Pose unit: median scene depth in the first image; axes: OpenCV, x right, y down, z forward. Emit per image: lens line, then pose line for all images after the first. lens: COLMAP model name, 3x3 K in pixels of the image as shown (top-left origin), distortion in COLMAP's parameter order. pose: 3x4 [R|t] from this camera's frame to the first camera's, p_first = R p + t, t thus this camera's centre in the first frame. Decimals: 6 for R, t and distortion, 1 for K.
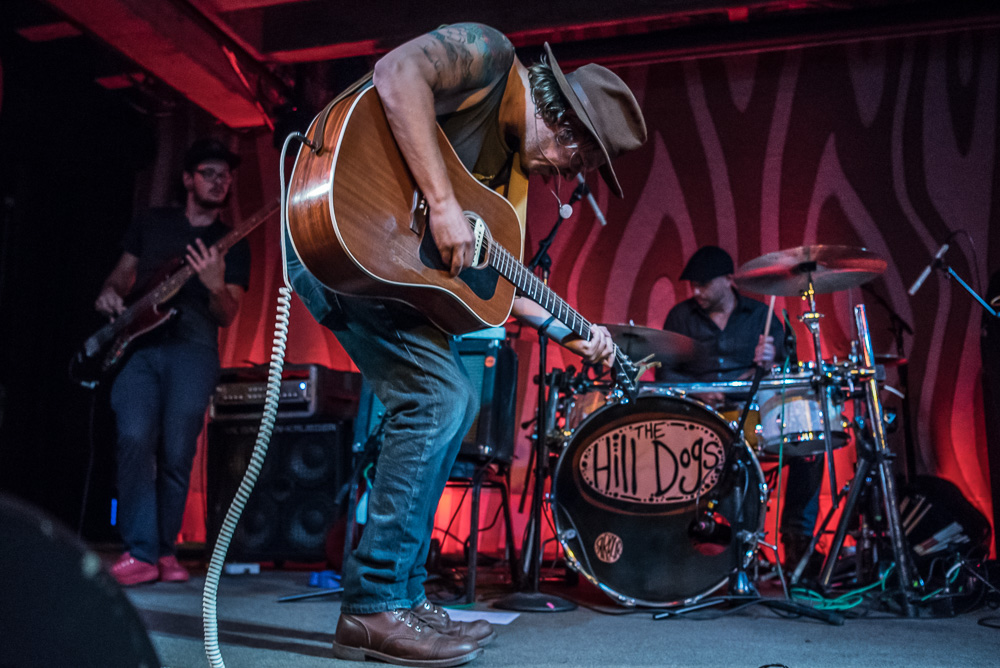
lens RADIAL K [[947.6, 0, 480.4], [0, 947.6, 314.6], [0, 0, 1]] dist [-0.010265, 0.000000]
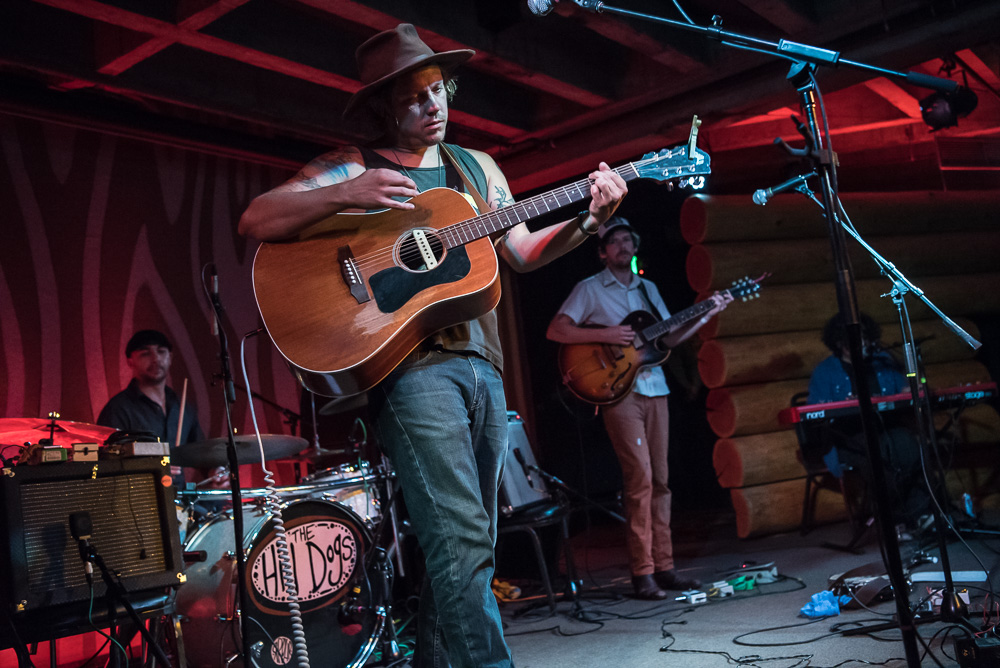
lens RADIAL K [[992.7, 0, 540.0], [0, 992.7, 301.8], [0, 0, 1]] dist [-0.005621, 0.000000]
pose [[0.348545, 0.085602, 0.933375, -0.818956], [-0.043216, 0.996229, -0.075229, -0.070520], [-0.936295, -0.014116, 0.350930, 0.338760]]
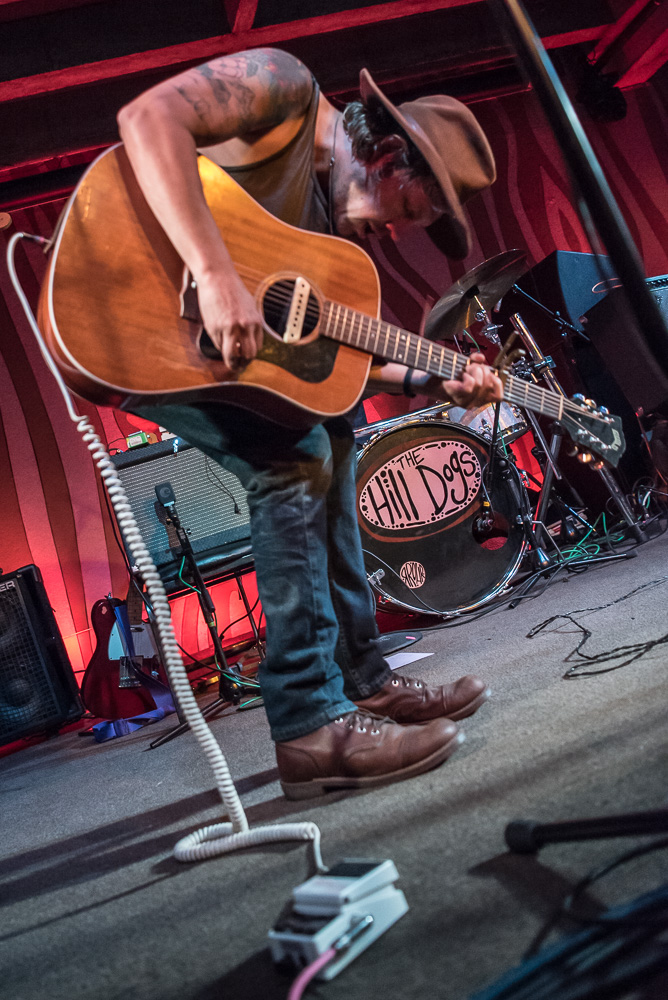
lens RADIAL K [[877.7, 0, 243.6], [0, 877.7, 427.1], [0, 0, 1]] dist [-0.080444, 0.021076]
pose [[0.852890, -0.233191, 0.467119, -0.432281], [0.254639, 0.966873, 0.017740, 0.021964], [-0.455782, 0.103816, 0.884016, 0.206308]]
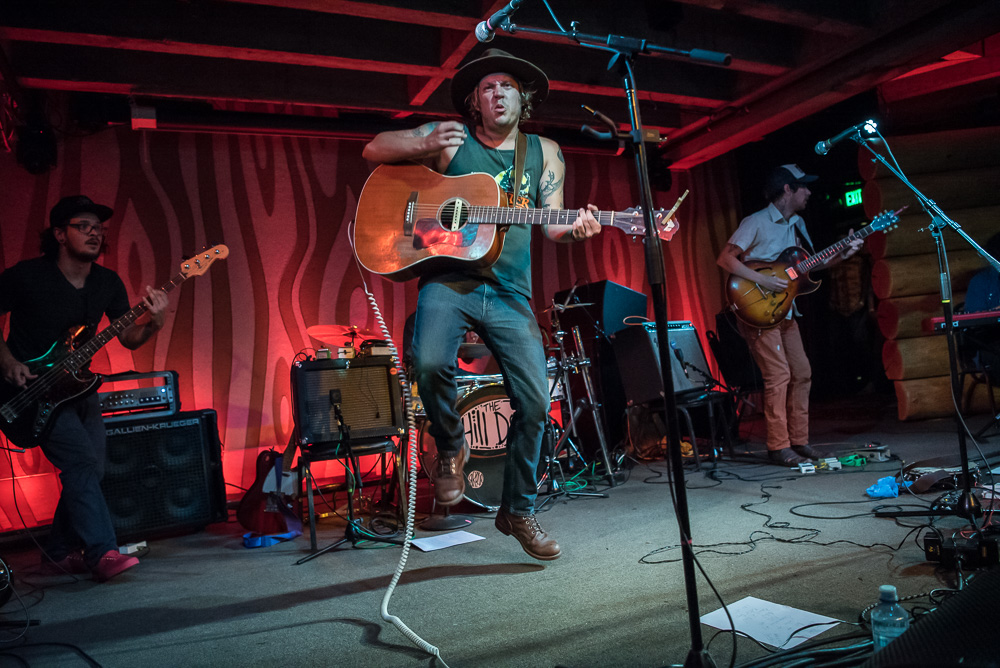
lens RADIAL K [[682.7, 0, 496.0], [0, 682.7, 334.1], [0, 0, 1]] dist [-0.078126, 0.015778]
pose [[0.743498, -0.048131, 0.667004, -0.607200], [-0.016633, 0.995767, 0.090394, -0.112209], [-0.668531, -0.078302, 0.739550, 0.115186]]
